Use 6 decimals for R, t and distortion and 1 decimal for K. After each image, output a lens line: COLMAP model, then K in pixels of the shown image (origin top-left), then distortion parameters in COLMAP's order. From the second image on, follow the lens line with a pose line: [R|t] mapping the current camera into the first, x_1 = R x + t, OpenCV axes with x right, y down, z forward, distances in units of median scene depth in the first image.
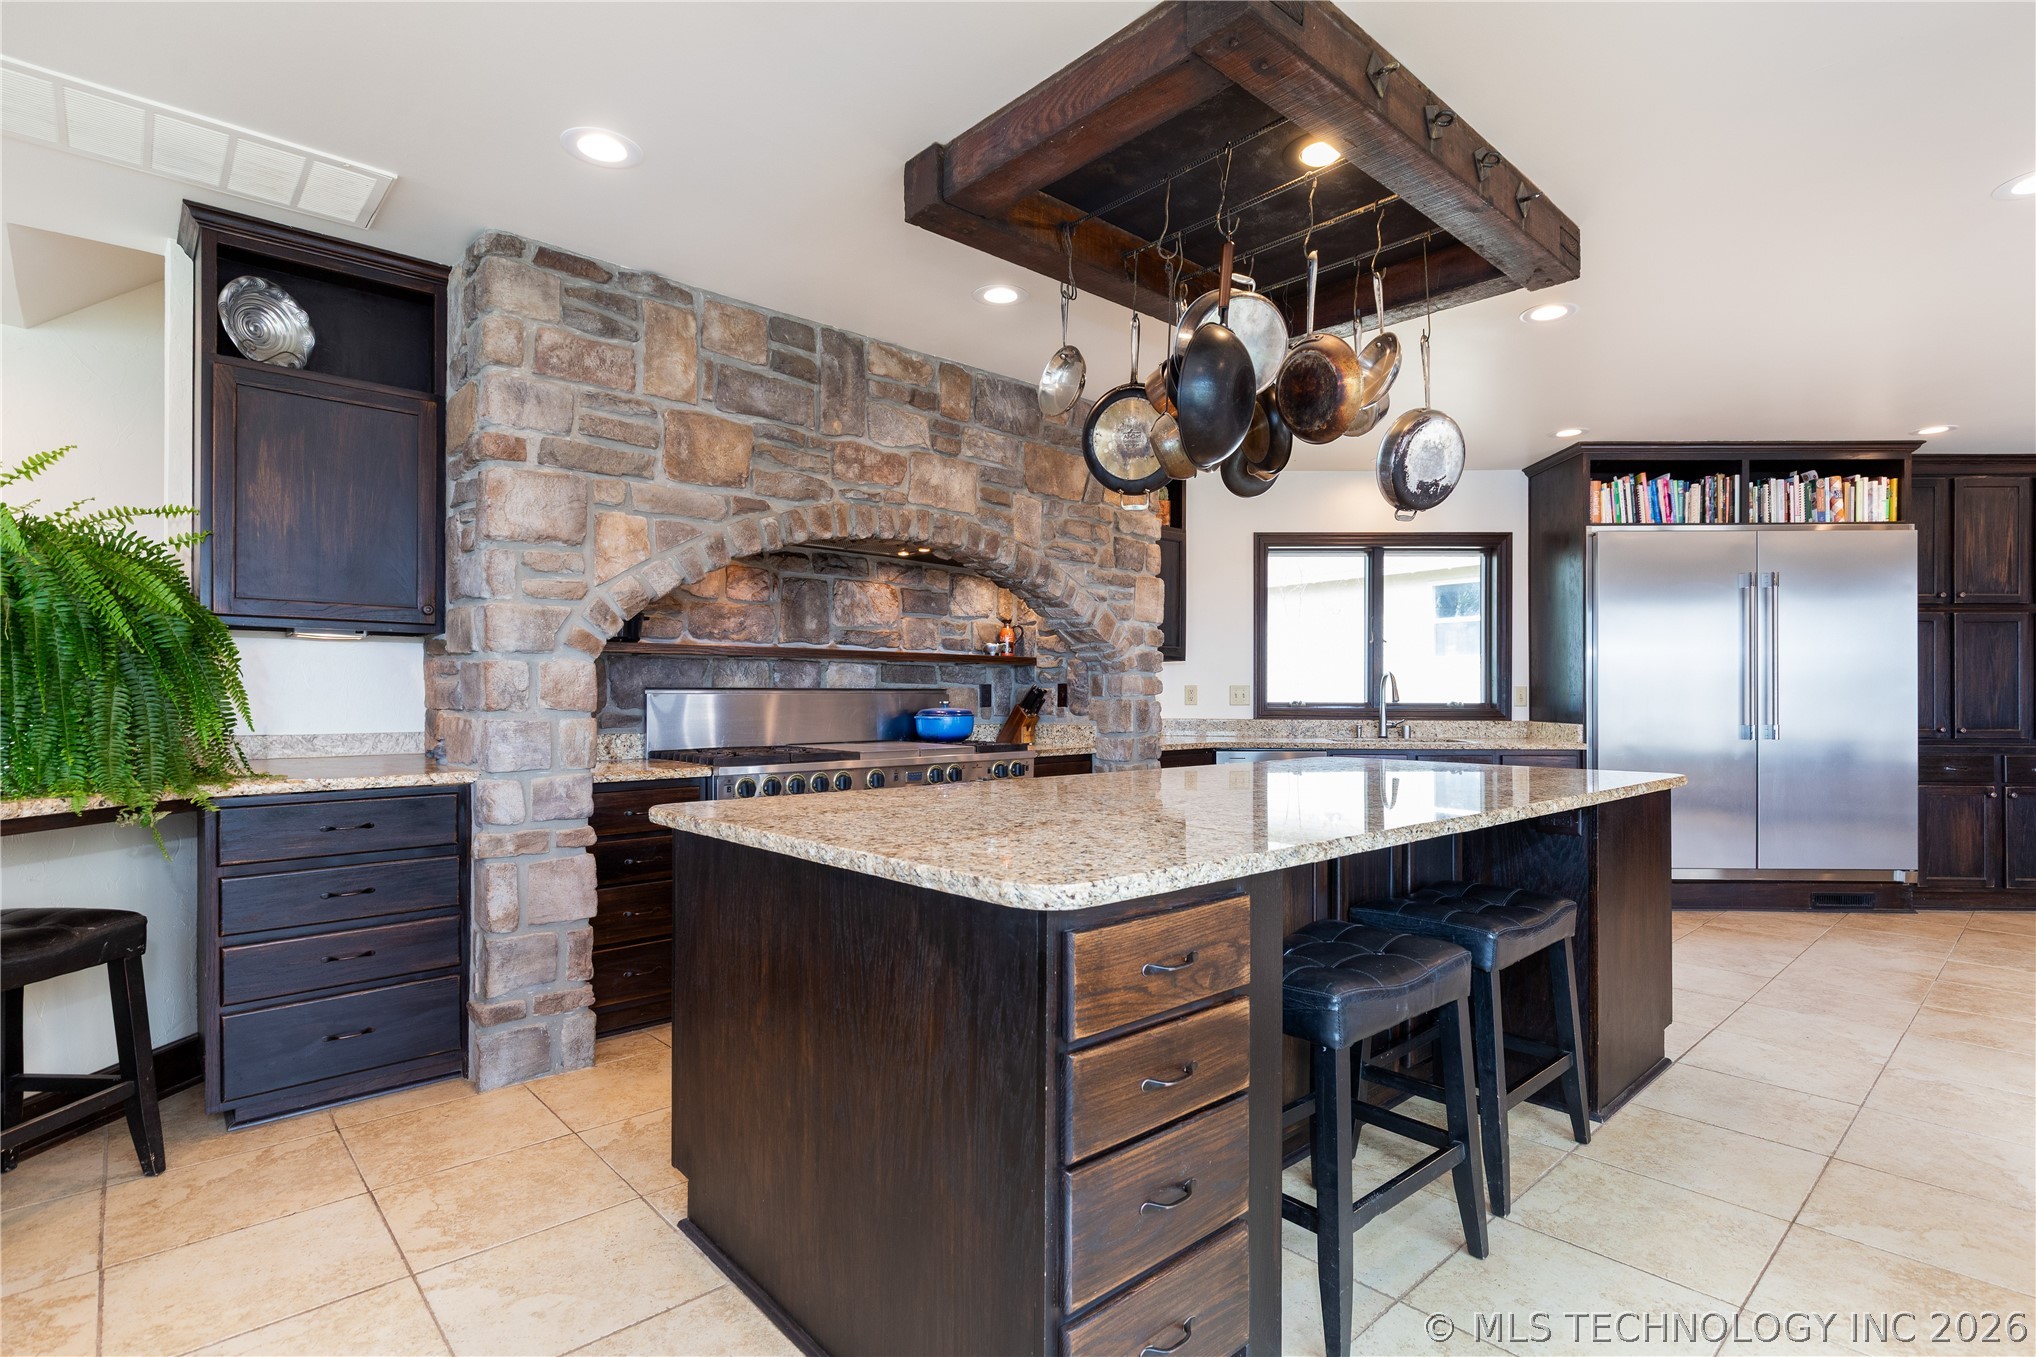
lens RADIAL K [[1027.6, 0, 1012.0], [0, 1027.6, 687.3], [0, 0, 1]] dist [0.000127, -0.000096]
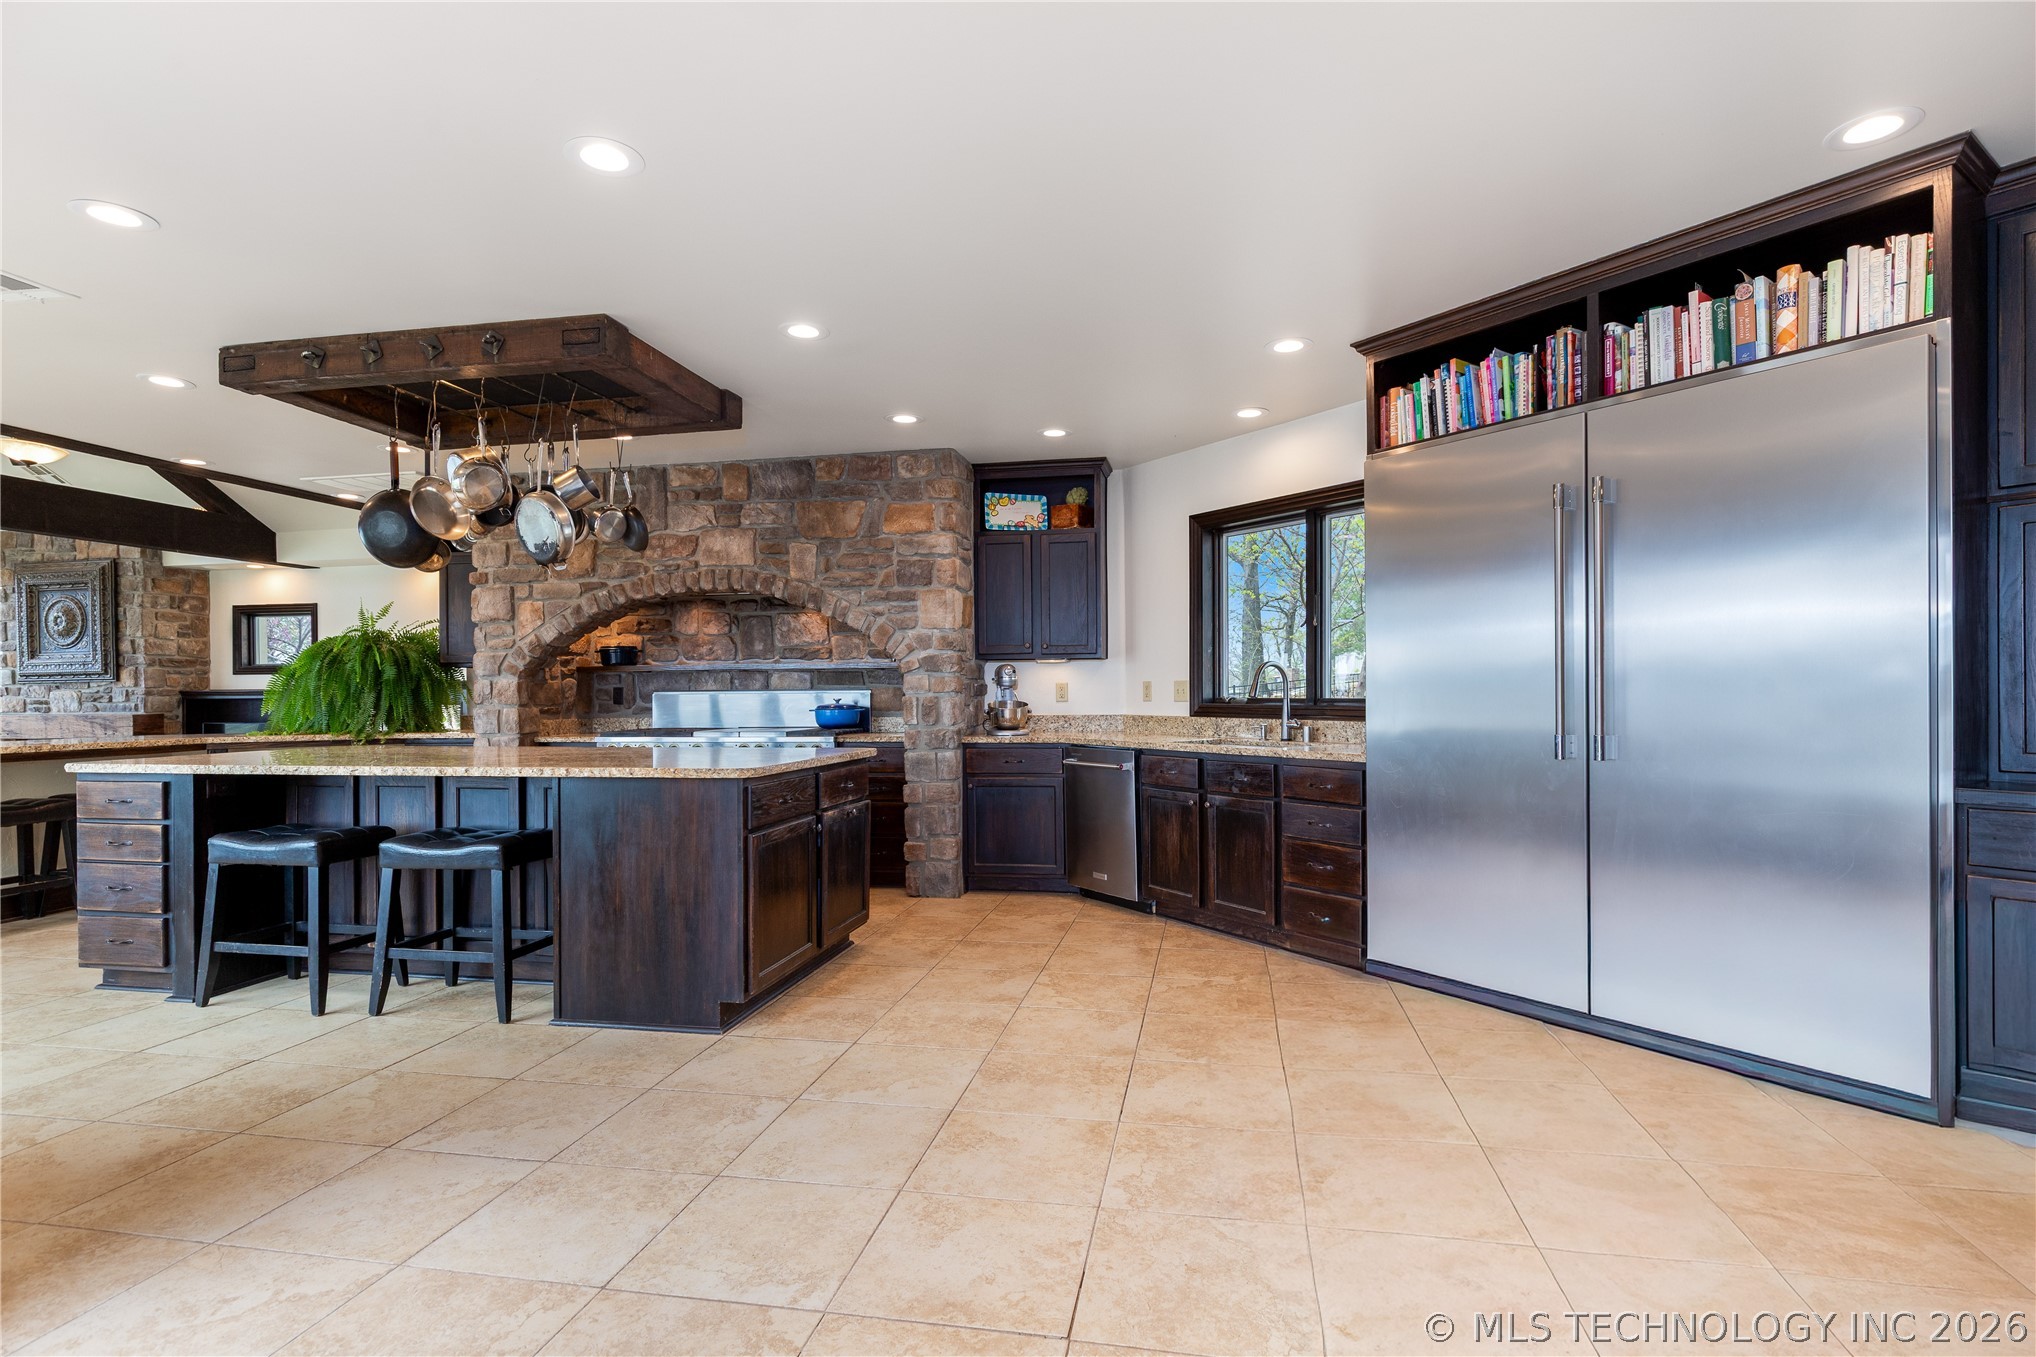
lens RADIAL K [[1027.6, 0, 1051.2], [0, 1027.6, 695.5], [0, 0, 1]] dist [0.000127, -0.000096]
pose [[0.585405, -0.004637, -0.810728, 1.288779], [0.014316, 0.999887, 0.004619, 0.008253], [0.810615, -0.014311, 0.585405, 0.491751]]
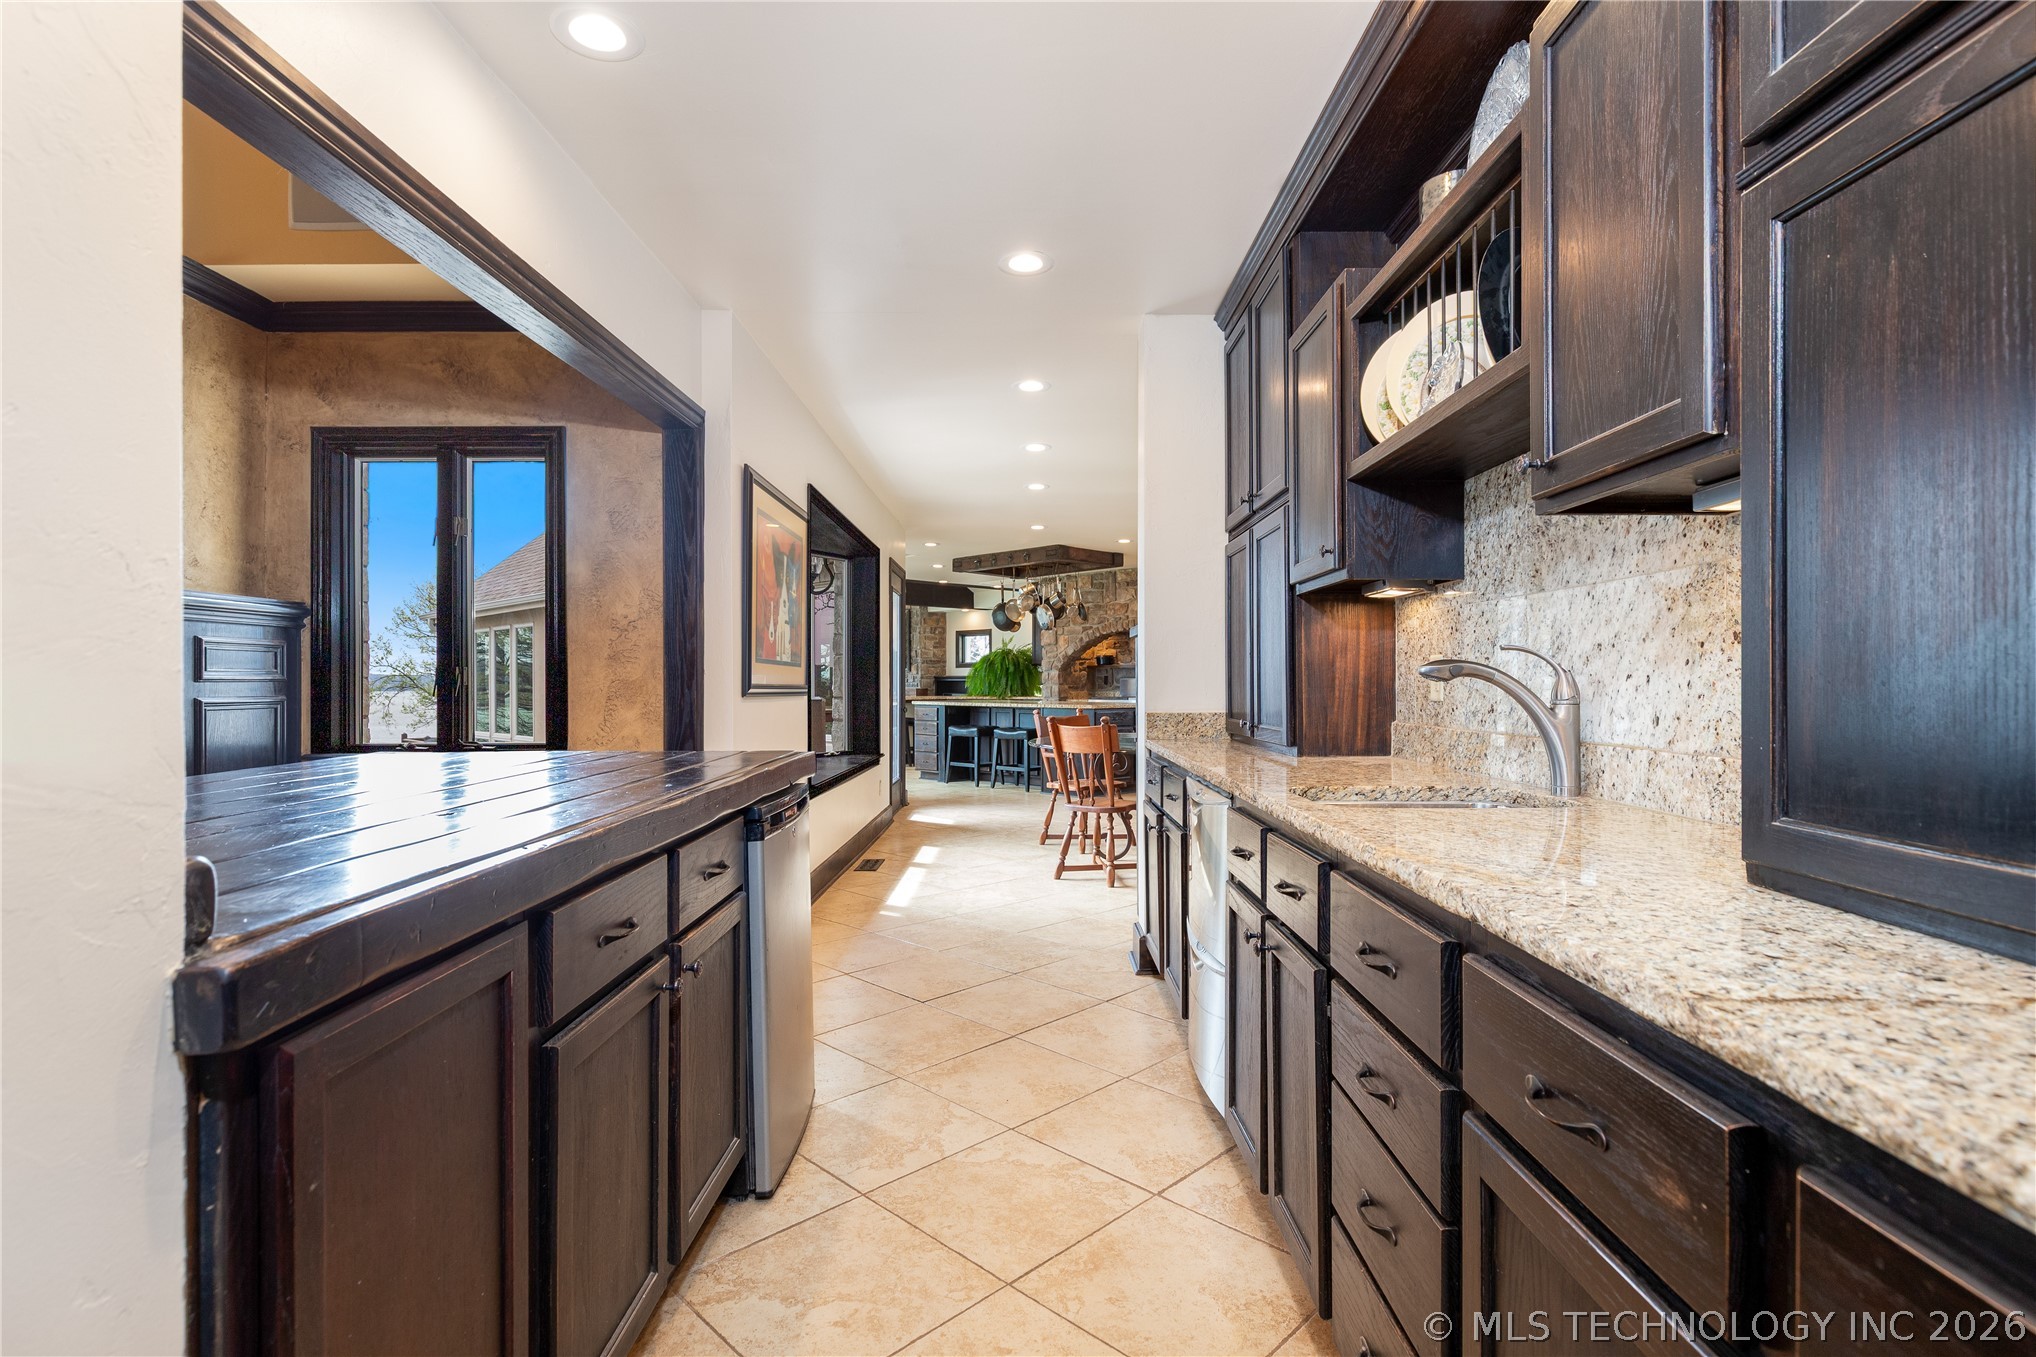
lens RADIAL K [[1027.6, 0, 1025.4], [0, 1027.6, 681.3], [0, 0, 1]] dist [0.000127, -0.000096]
pose [[0.020374, -0.002862, -0.999788, 2.781744], [0.008654, 0.999959, -0.002686, 0.017688], [0.999755, -0.008597, 0.020398, 0.564115]]
